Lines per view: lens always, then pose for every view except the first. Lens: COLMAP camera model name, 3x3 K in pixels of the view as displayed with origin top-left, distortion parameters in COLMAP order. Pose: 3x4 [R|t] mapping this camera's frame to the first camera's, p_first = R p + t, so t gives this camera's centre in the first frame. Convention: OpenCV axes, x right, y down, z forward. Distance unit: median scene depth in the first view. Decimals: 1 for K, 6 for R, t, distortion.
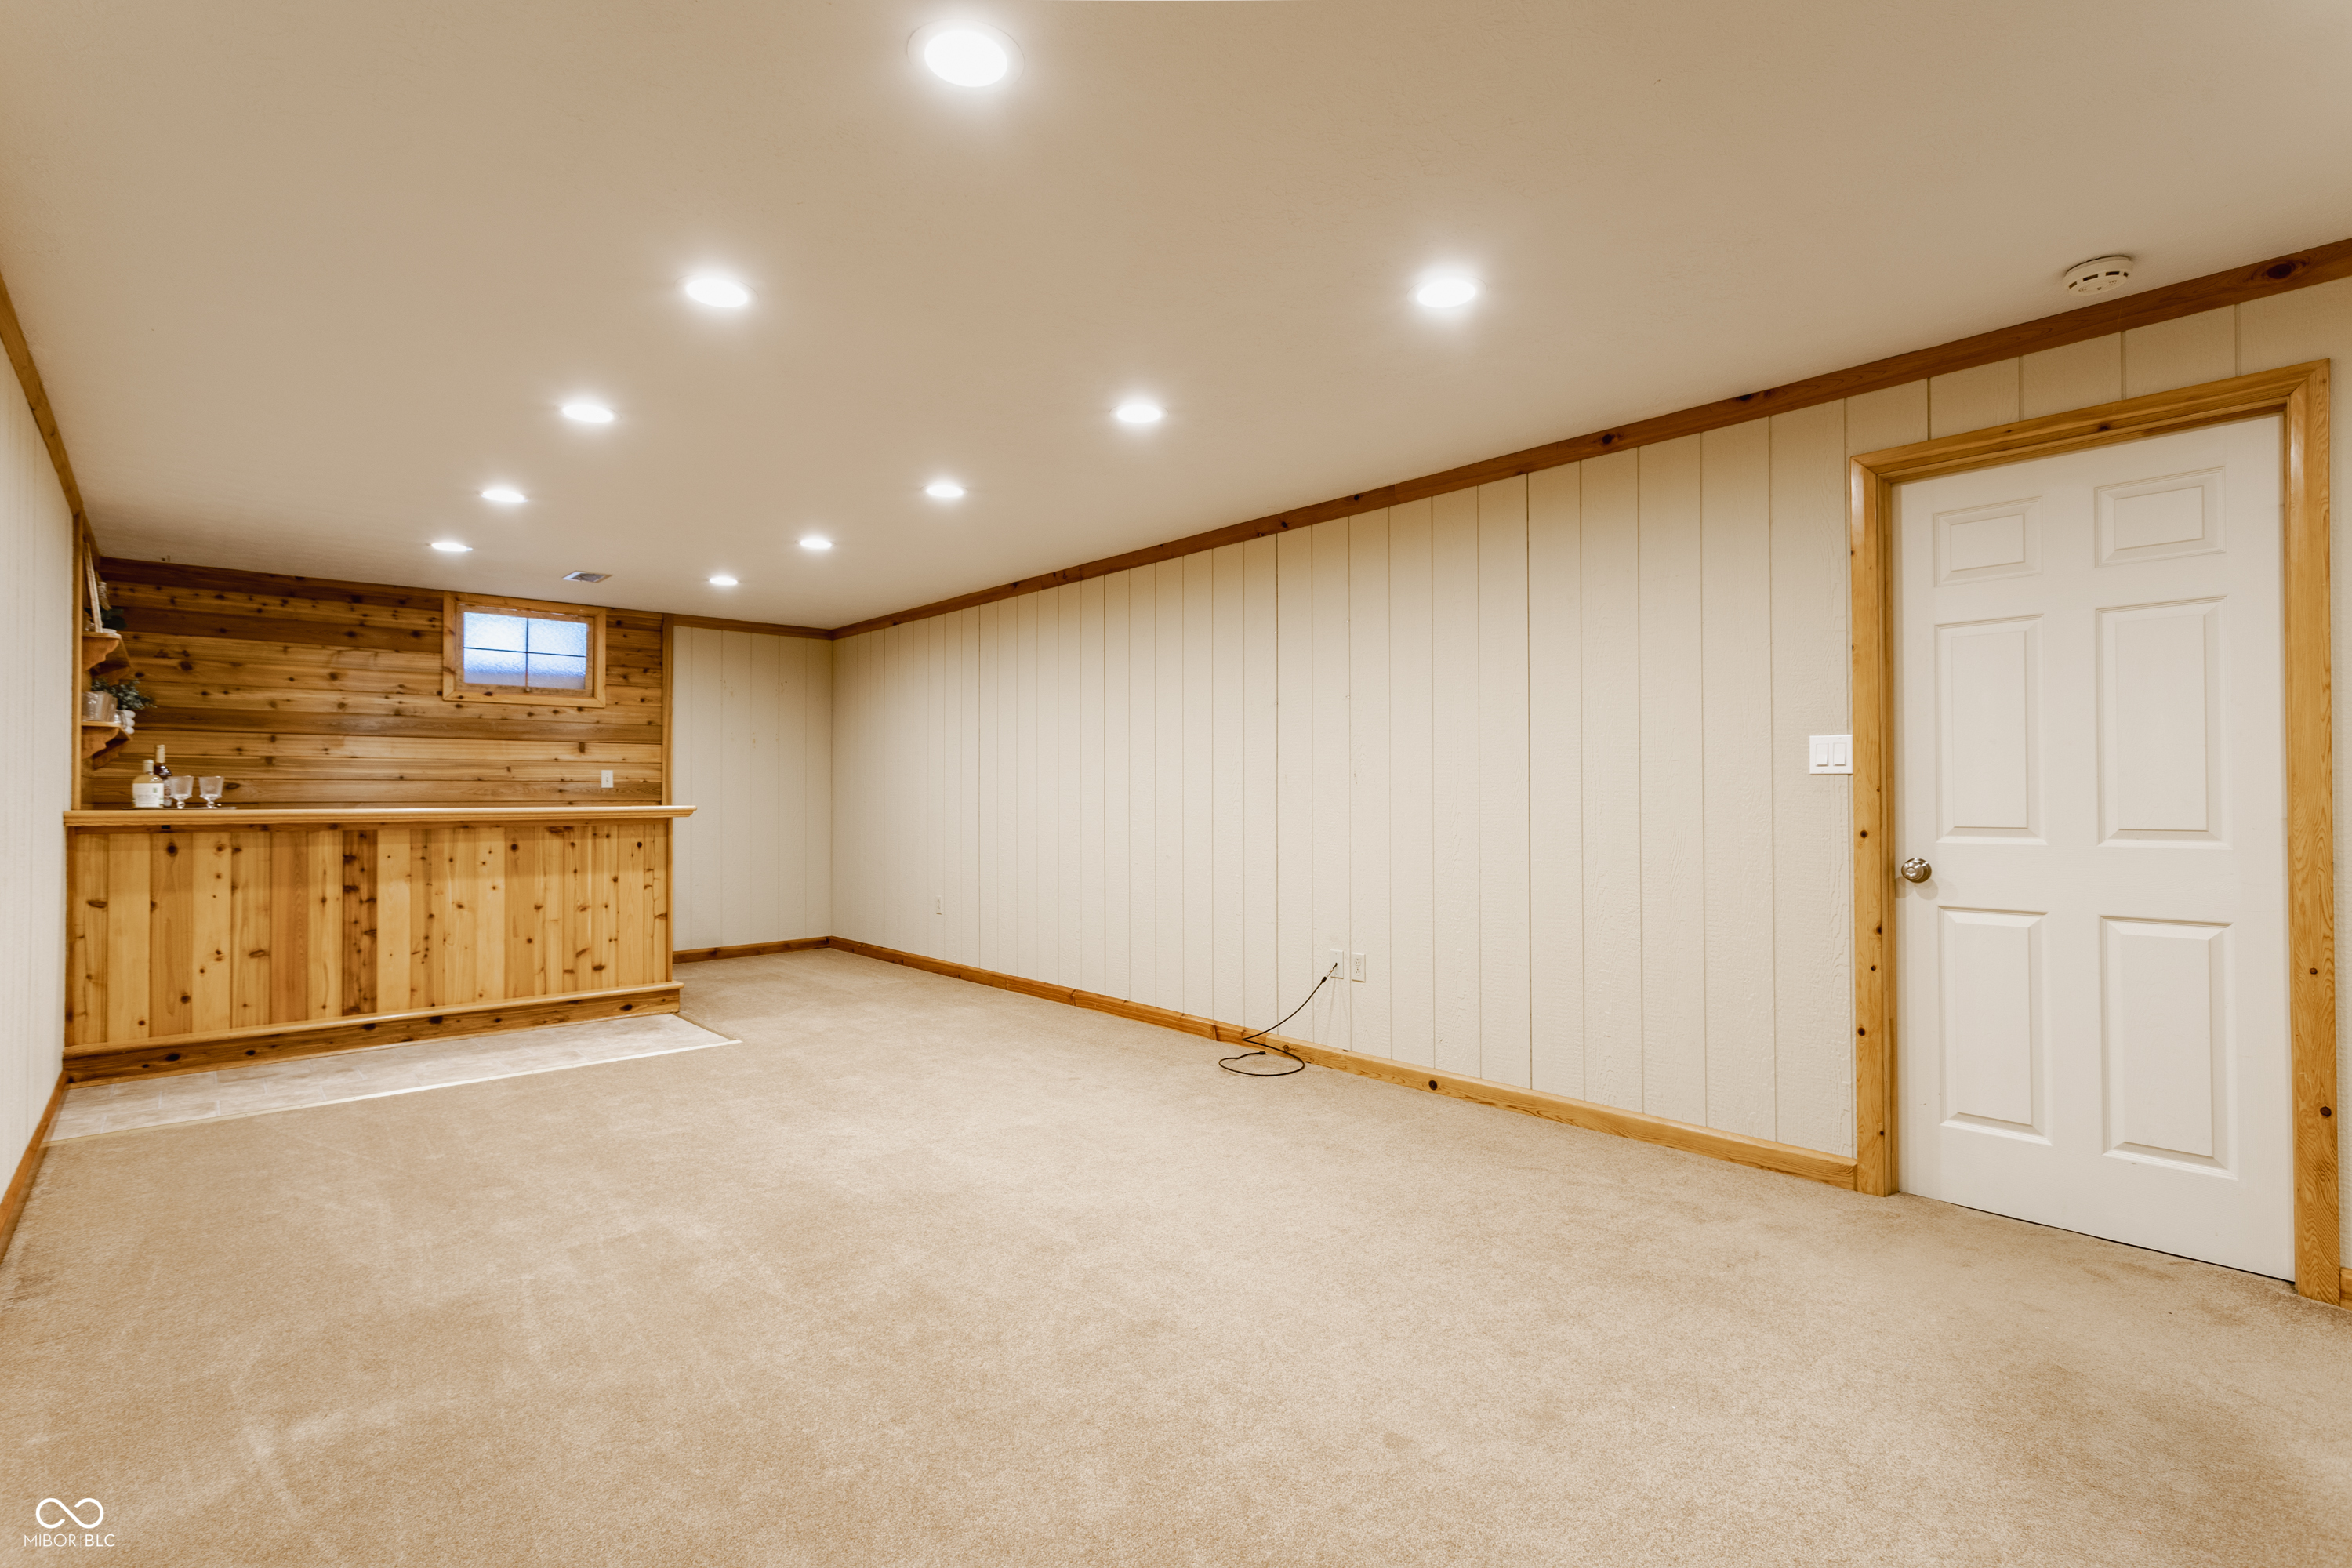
lens RADIAL K [[1112.1, 0, 1169.6], [0, 1112.1, 781.5], [0, 0, 1]] dist [0.001717, -0.000205]
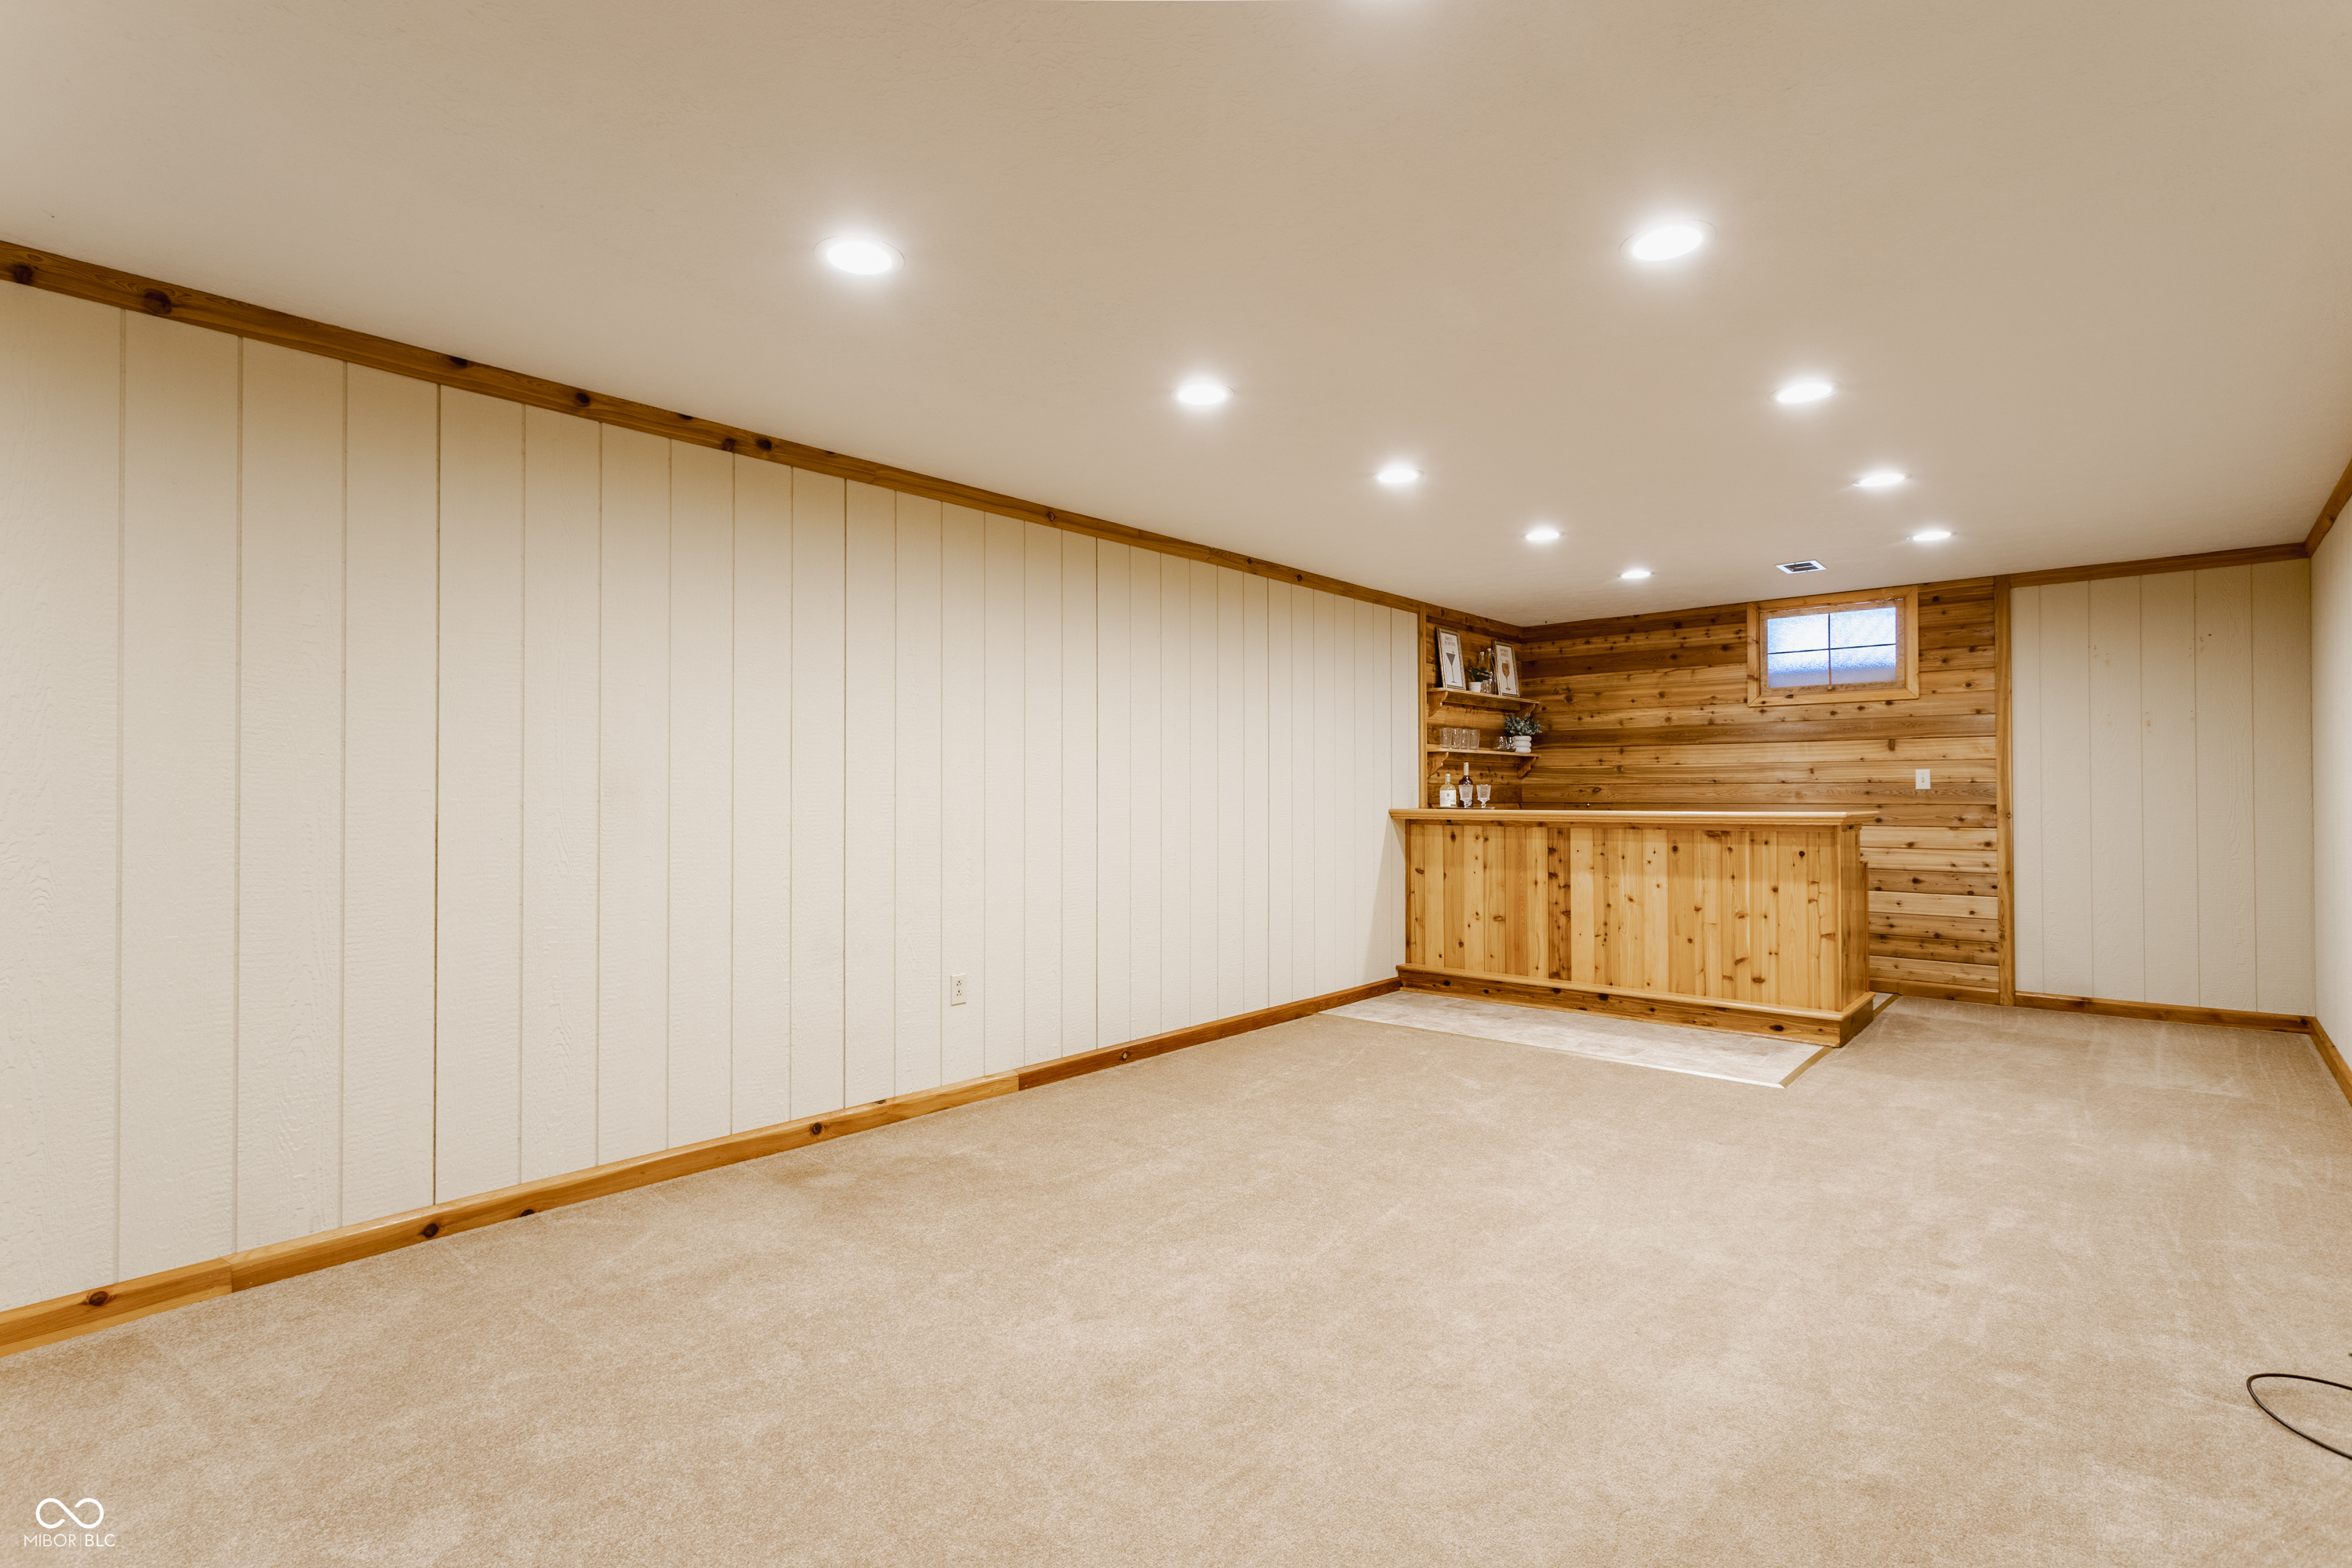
lens RADIAL K [[1112.1, 0, 1169.6], [0, 1112.1, 781.5], [0, 0, 1]] dist [0.001717, -0.000205]
pose [[0.116495, -0.008836, -0.993152, 0.380405], [0.014263, 0.999872, -0.007223, -0.003341], [0.993089, -0.013324, 0.116606, 0.391930]]
